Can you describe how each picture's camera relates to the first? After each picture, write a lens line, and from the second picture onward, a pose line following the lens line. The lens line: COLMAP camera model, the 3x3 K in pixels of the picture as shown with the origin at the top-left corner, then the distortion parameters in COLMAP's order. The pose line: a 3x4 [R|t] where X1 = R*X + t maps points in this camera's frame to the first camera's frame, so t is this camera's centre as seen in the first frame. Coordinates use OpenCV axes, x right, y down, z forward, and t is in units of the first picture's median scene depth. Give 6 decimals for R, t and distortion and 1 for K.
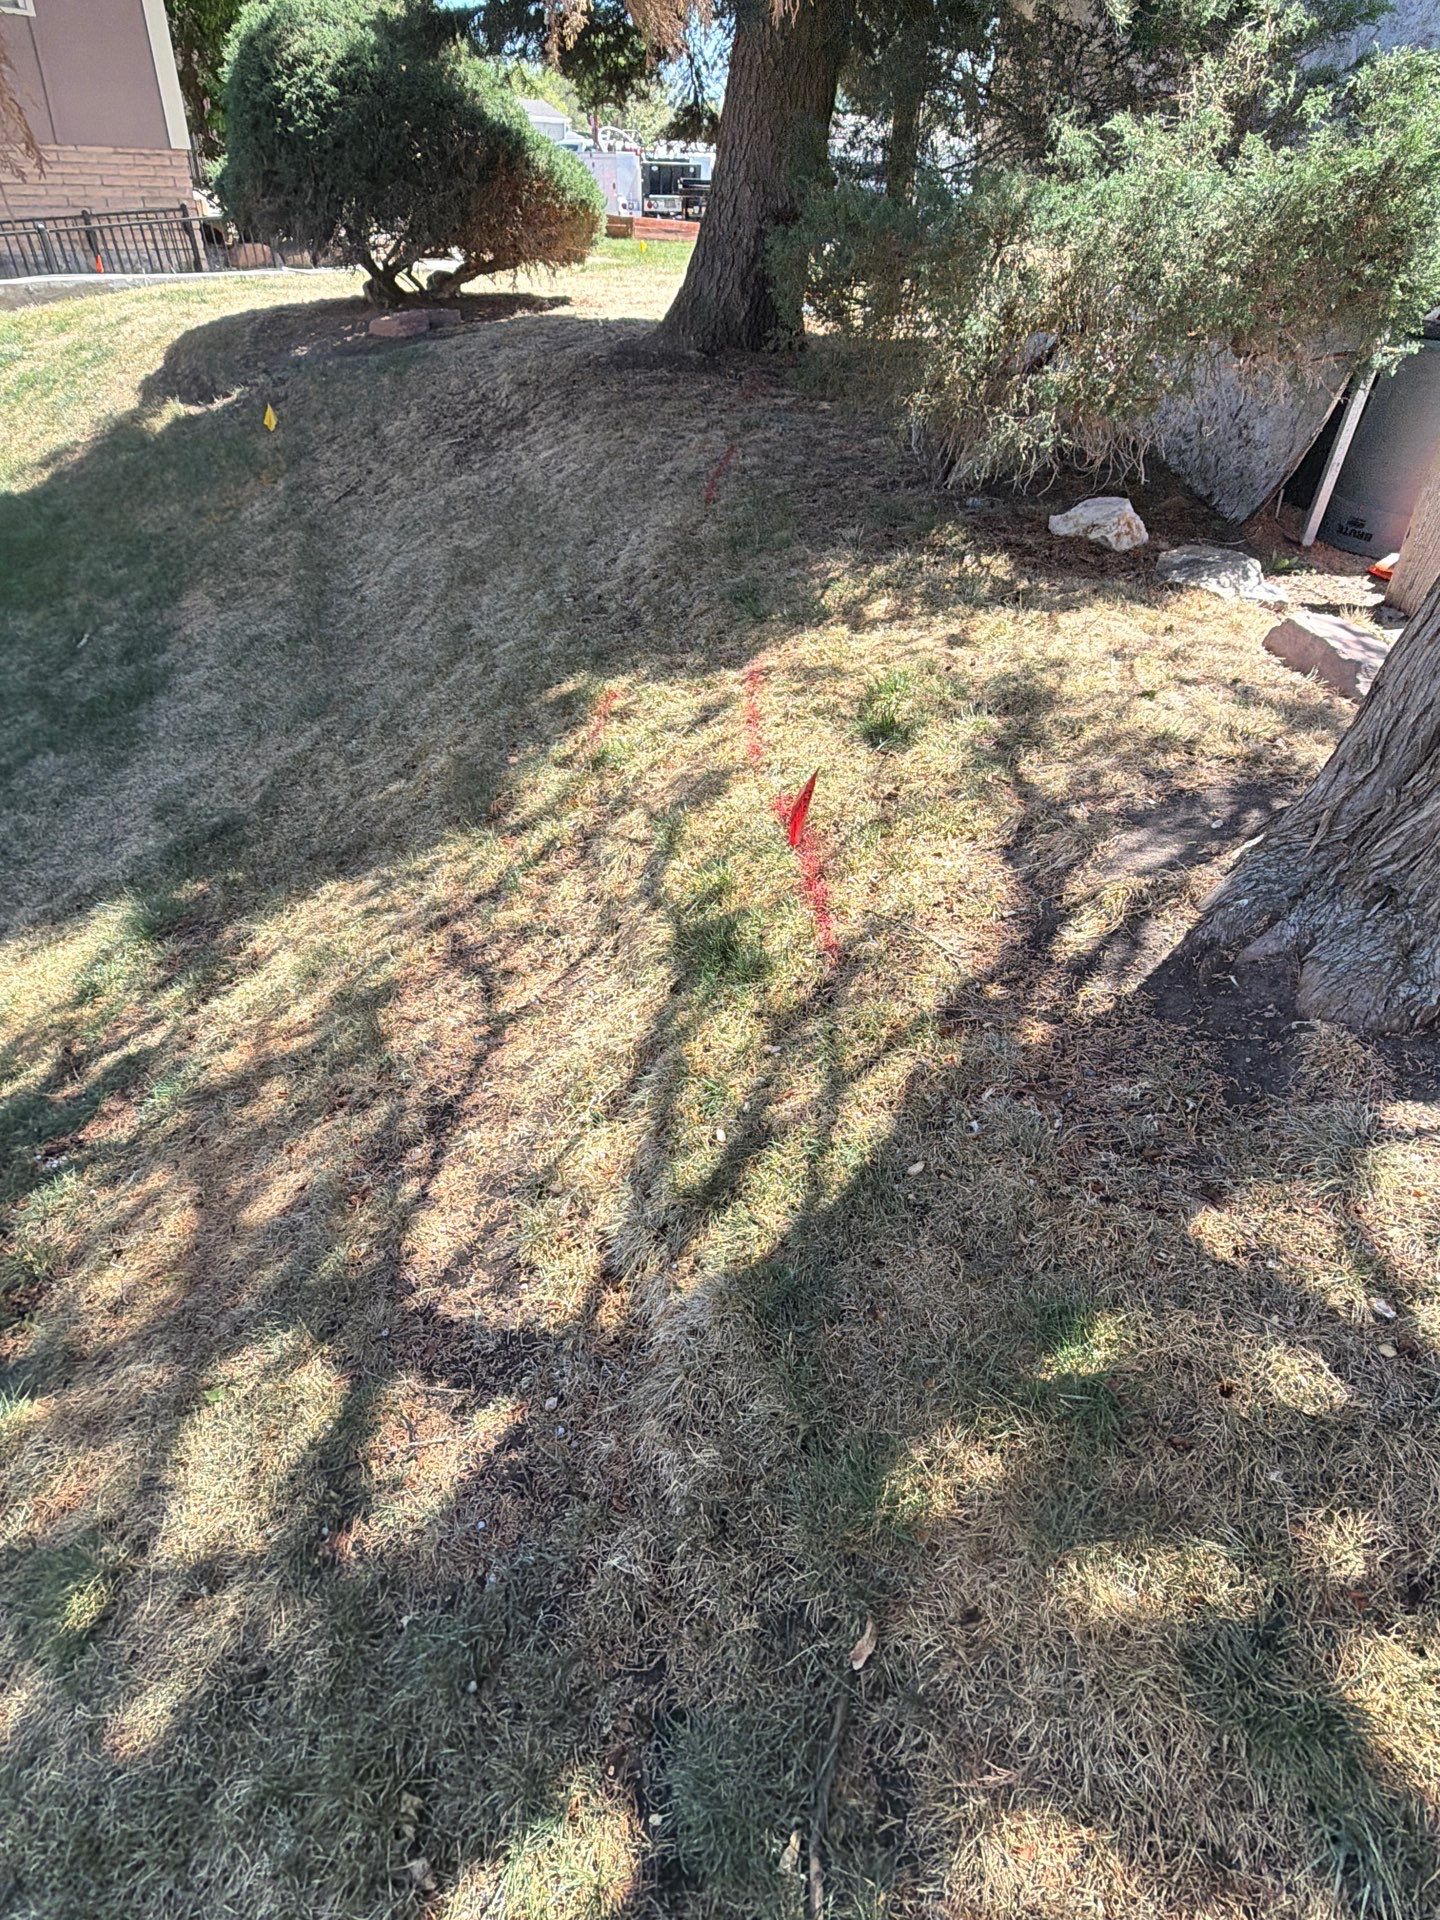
lens RADIAL K [[1096.5, 0, 718.3], [0, 1096.5, 962.7], [0, 0, 1]] dist [0.003443, -0.000961]
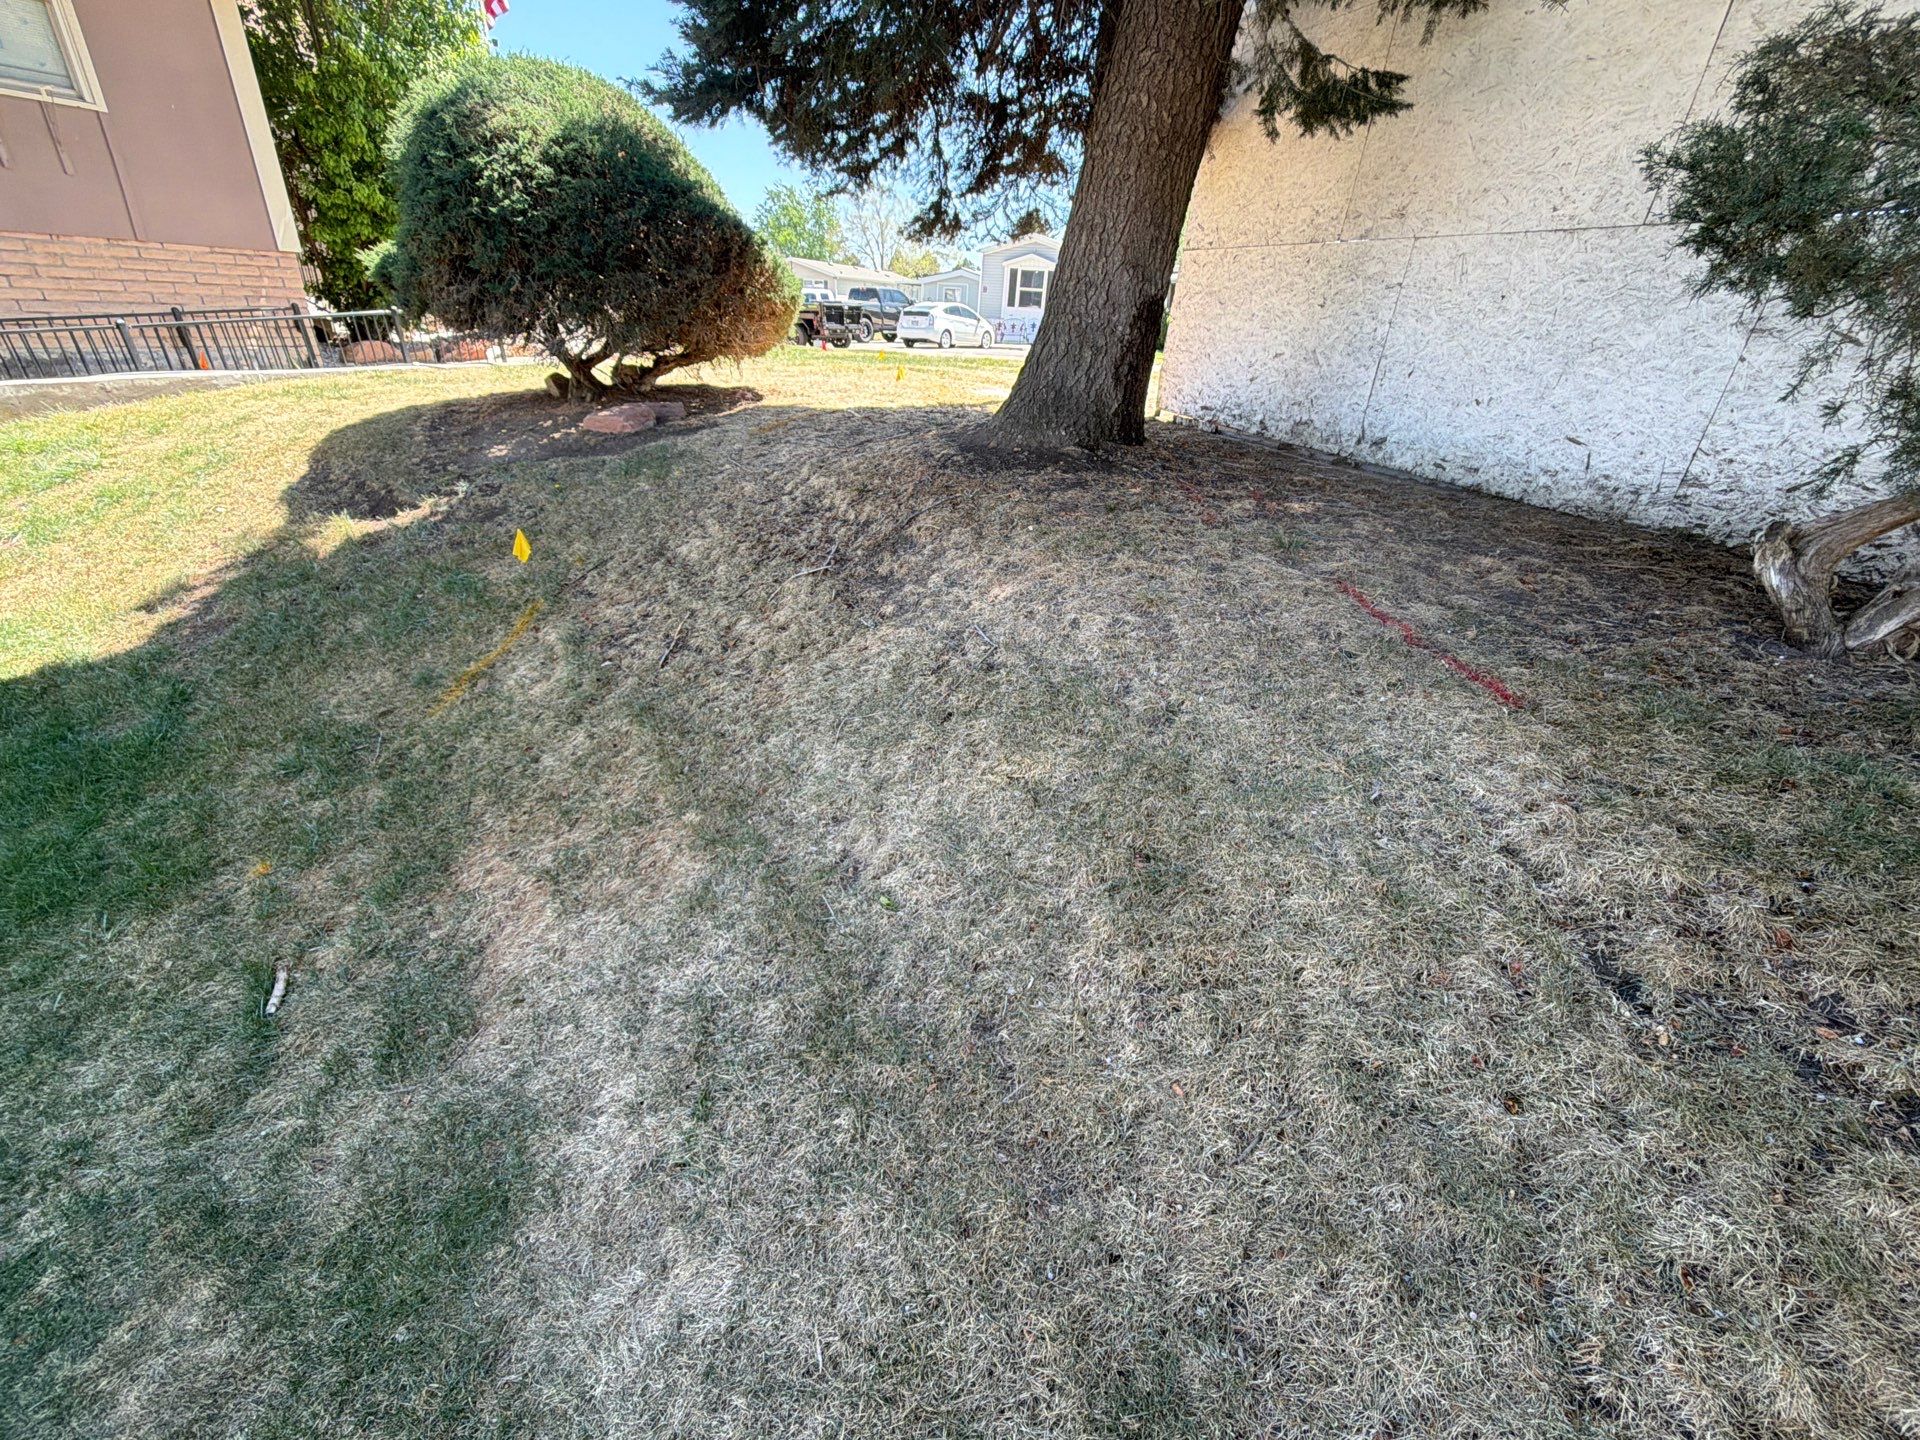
lens RADIAL K [[830.4, 0, 965.6], [0, 830.4, 726.2], [0, 0, 1]] dist [0.000984, 0.000236]
pose [[0.960333, -0.118736, 0.252313, -0.250258], [0.154928, 0.979503, -0.128729, -0.233954], [-0.231856, 0.162713, 0.959045, 0.371542]]
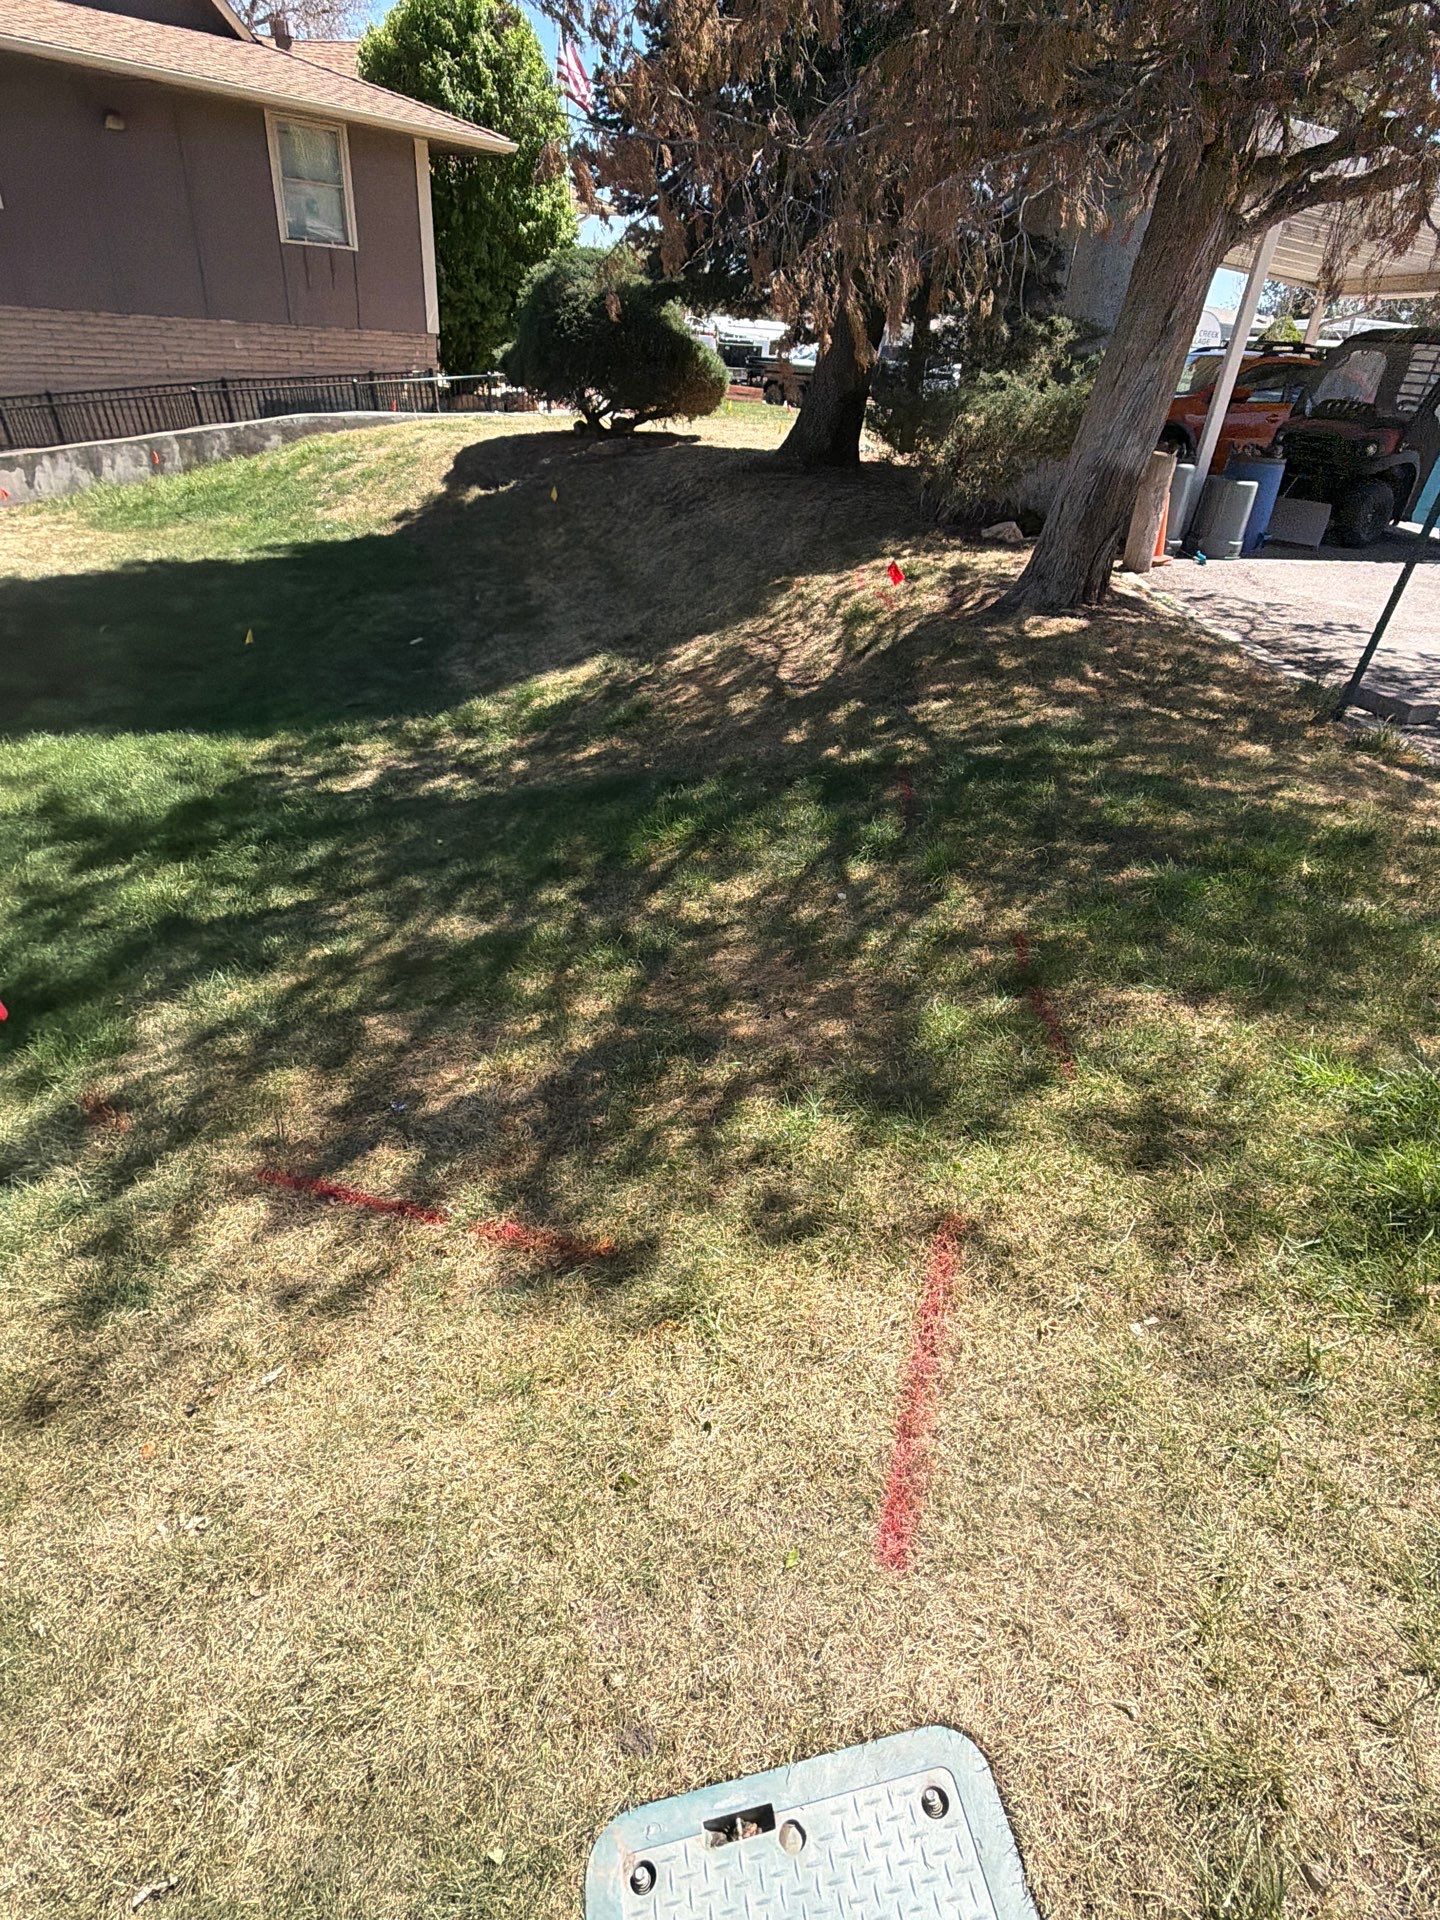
lens RADIAL K [[1006.7, 0, 718.0], [0, 1006.7, 956.3], [0, 0, 1]] dist [0.002234, -0.000526]
pose [[0.999191, 0.038605, -0.011235, -0.090531], [-0.039347, 0.996354, -0.075705, 0.320875], [0.008271, 0.076086, 0.997067, -0.498375]]
